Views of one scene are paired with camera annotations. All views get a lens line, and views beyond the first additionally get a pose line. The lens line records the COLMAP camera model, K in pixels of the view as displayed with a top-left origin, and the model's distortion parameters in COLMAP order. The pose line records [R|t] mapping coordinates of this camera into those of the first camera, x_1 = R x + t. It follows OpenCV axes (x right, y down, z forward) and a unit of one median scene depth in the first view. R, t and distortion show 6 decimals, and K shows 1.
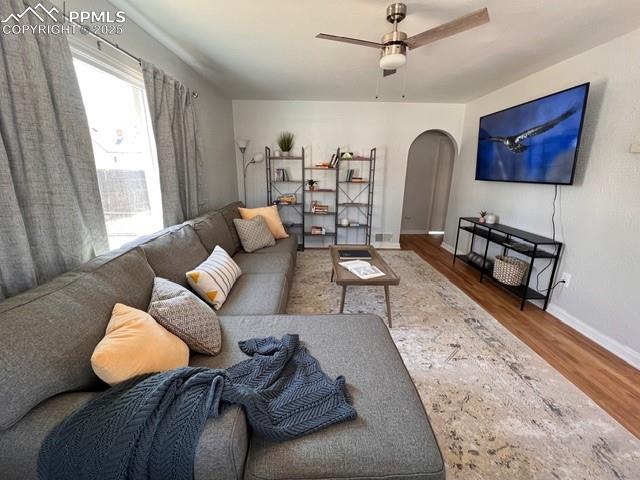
lens RADIAL K [[253.7, 0, 320.3], [0, 253.7, 231.0], [0, 0, 1]] dist [0.000358, -0.000039]
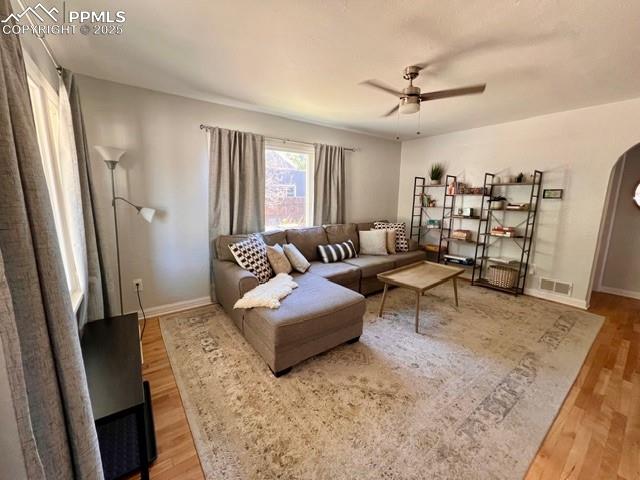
lens RADIAL K [[251.2, 0, 320.0], [0, 251.2, 240.0], [0, 0, 1]] dist [-0.013934, -0.000331]
pose [[0.526541, 0.136178, -0.839172, 0.554037], [-0.204524, 0.978388, 0.030440, 0.014255], [0.825181, 0.155603, 0.543013, 0.022902]]
